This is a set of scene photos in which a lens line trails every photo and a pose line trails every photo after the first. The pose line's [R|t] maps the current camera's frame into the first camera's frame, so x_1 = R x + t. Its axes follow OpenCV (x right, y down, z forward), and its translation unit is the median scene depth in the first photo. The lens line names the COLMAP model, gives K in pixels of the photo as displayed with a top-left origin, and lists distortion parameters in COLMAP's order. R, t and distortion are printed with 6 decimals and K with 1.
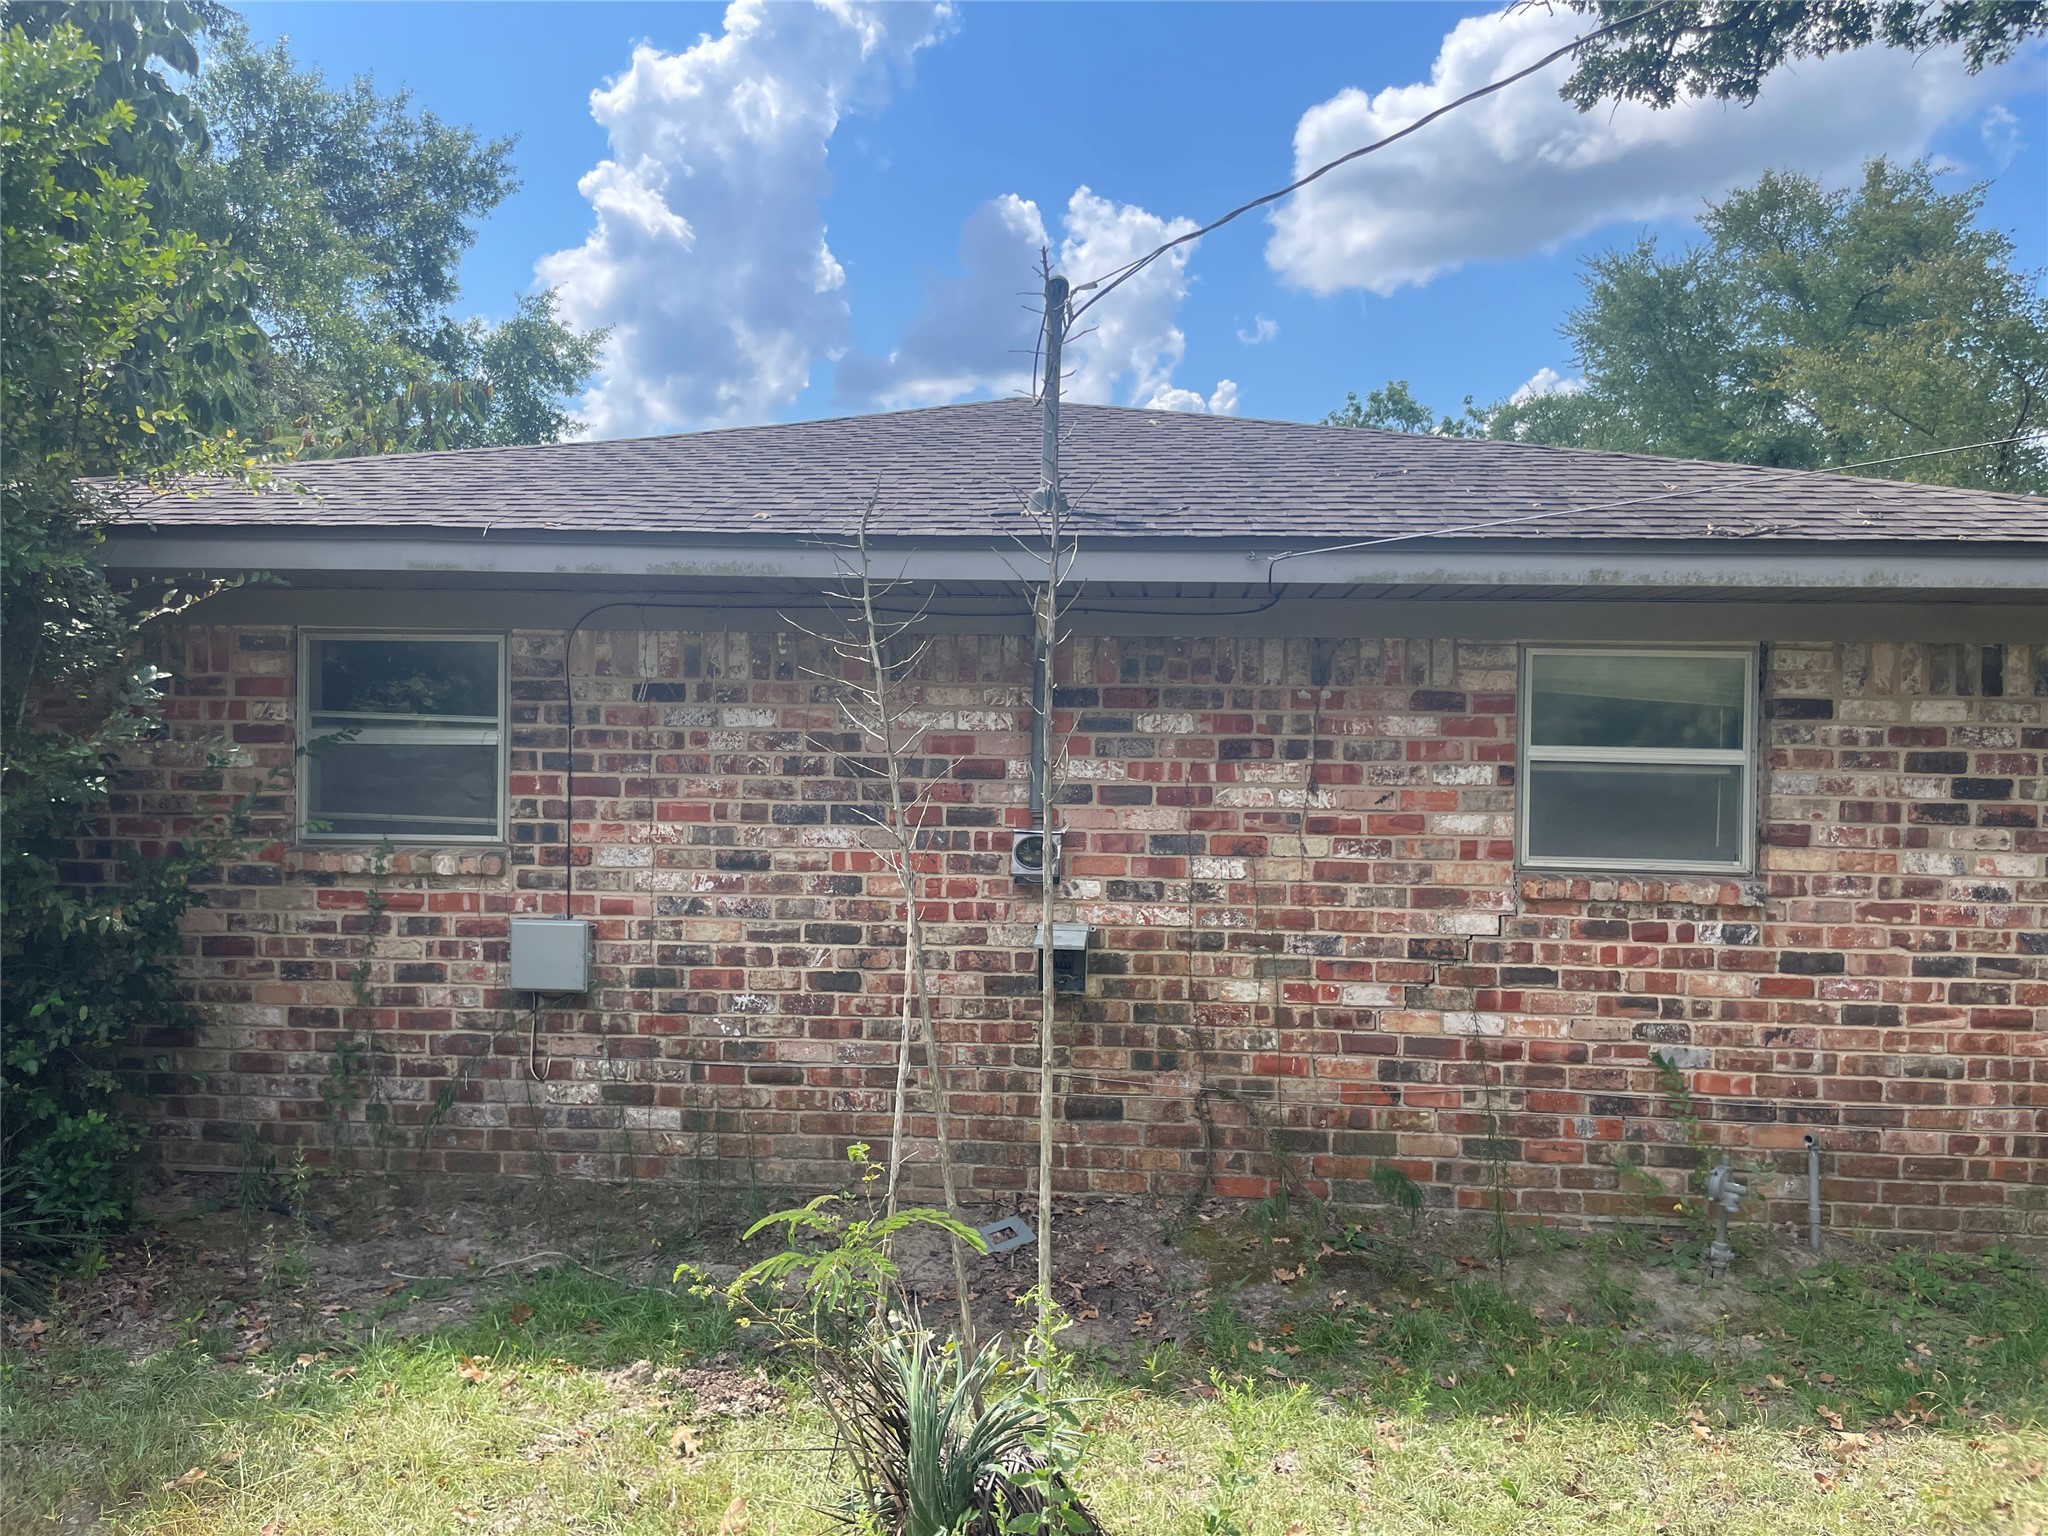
lens RADIAL K [[1553.2, 0, 1012.9], [0, 1553.2, 762.3], [0, 0, 1]] dist [0.076500, -0.104056]
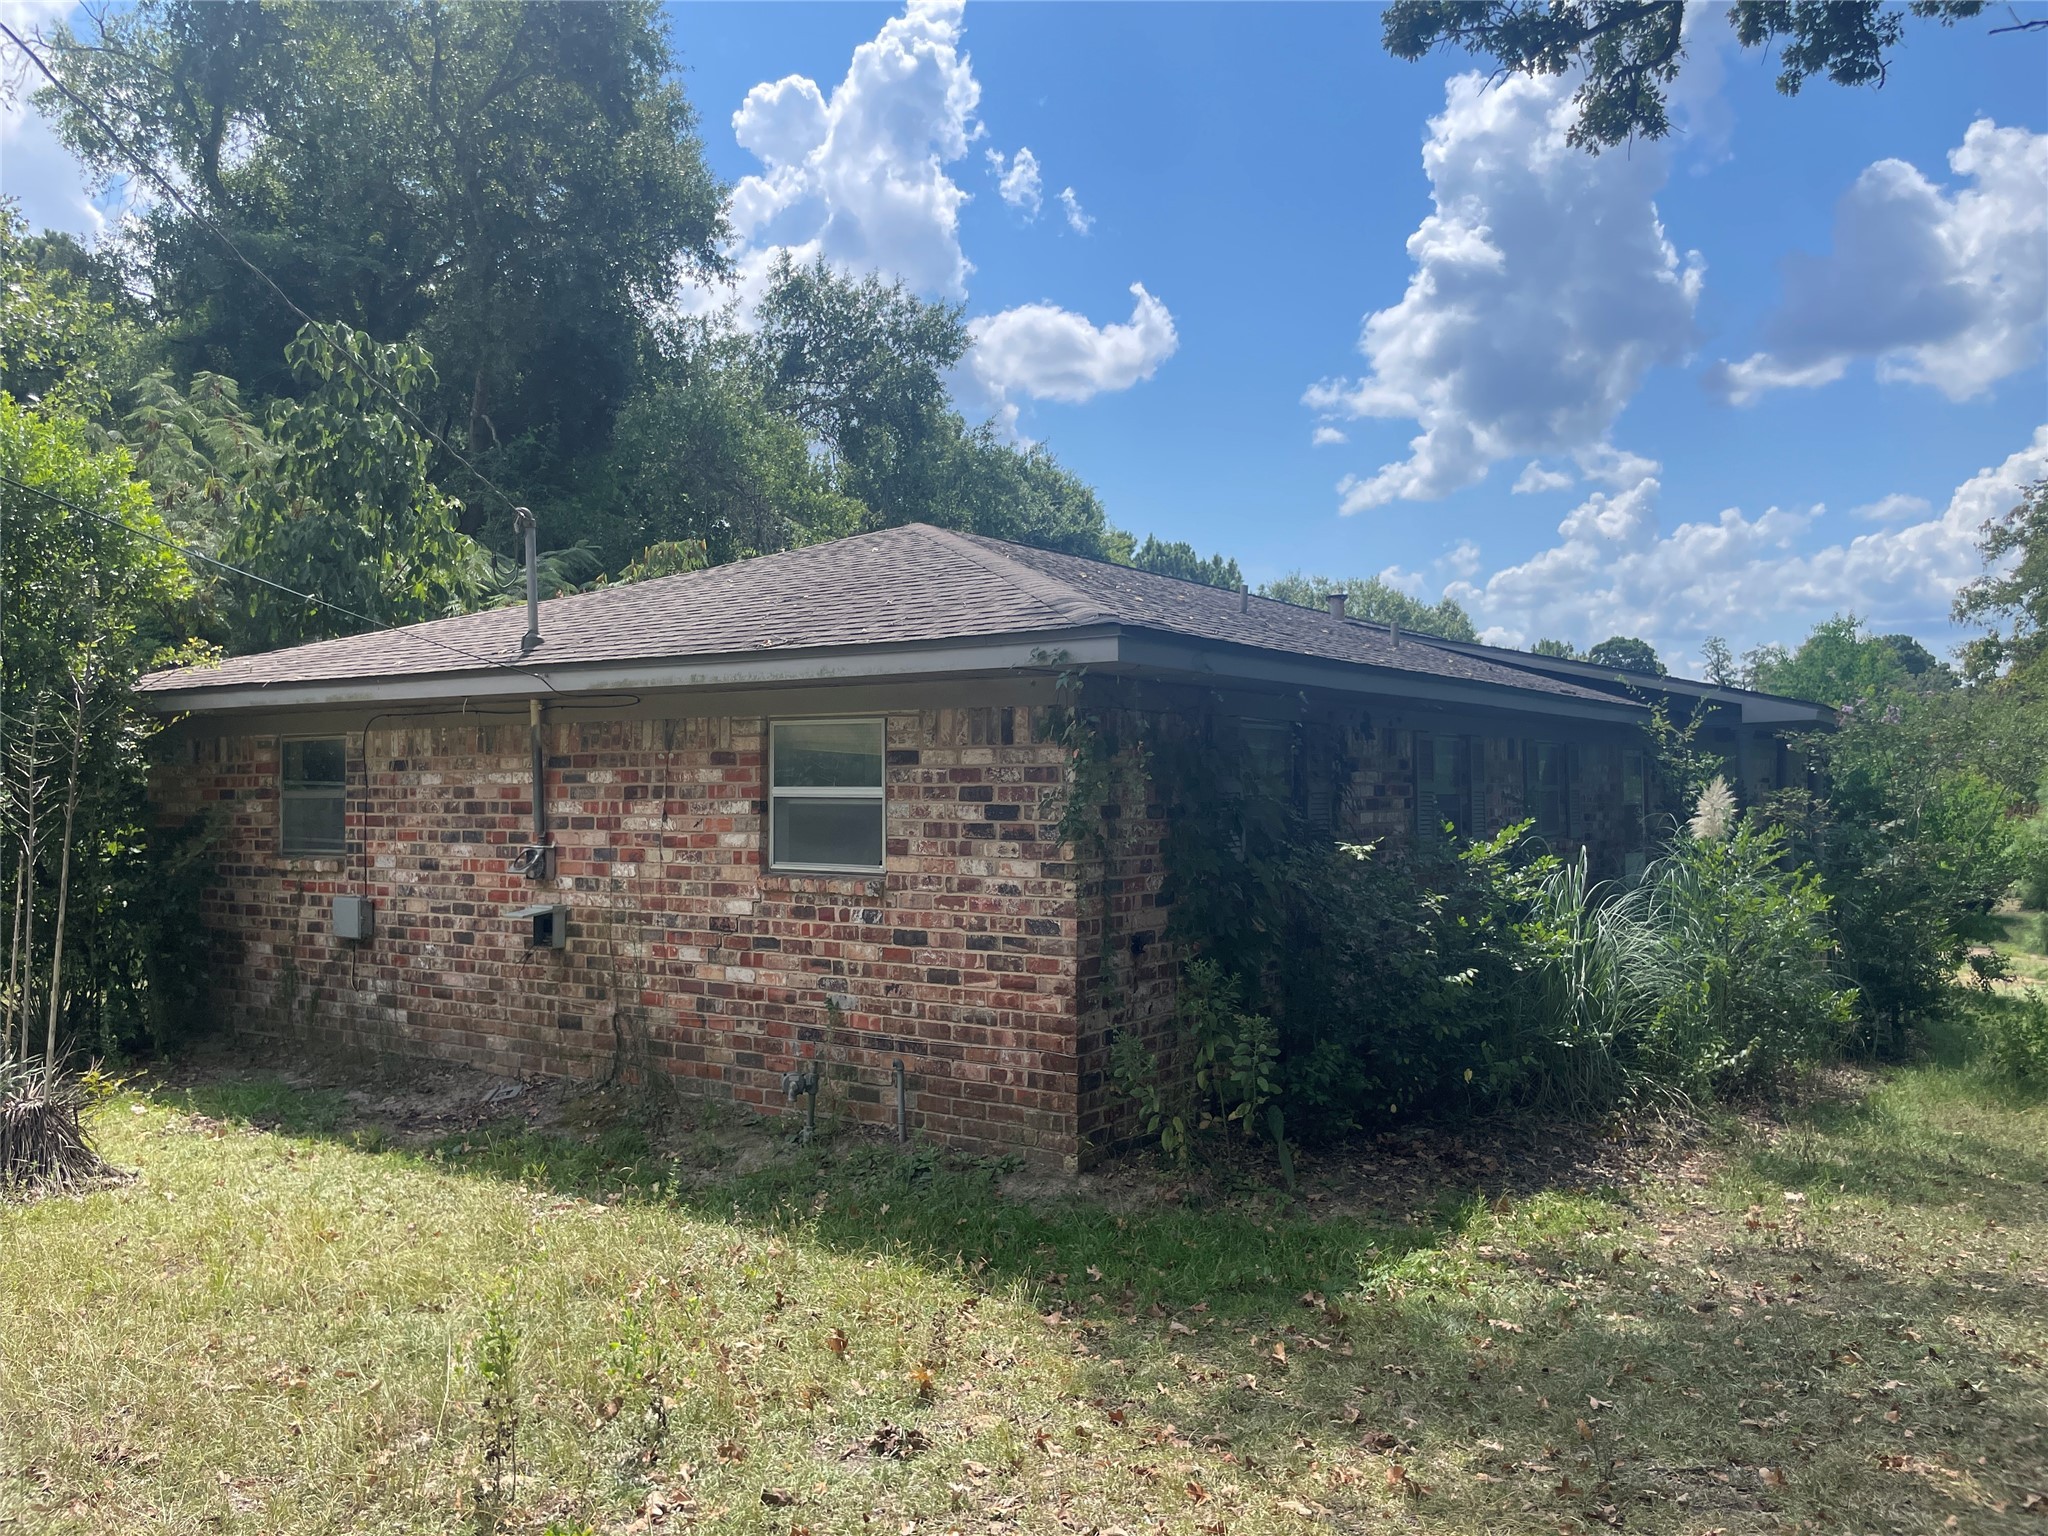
lens RADIAL K [[1553.2, 0, 1026.4], [0, 1553.2, 753.2], [0, 0, 1]] dist [0.076500, -0.104056]
pose [[0.867584, -0.030400, -0.496360, 1.261660], [0.014231, 0.999239, -0.036326, 0.014342], [0.497087, 0.024452, 0.867356, -0.153468]]
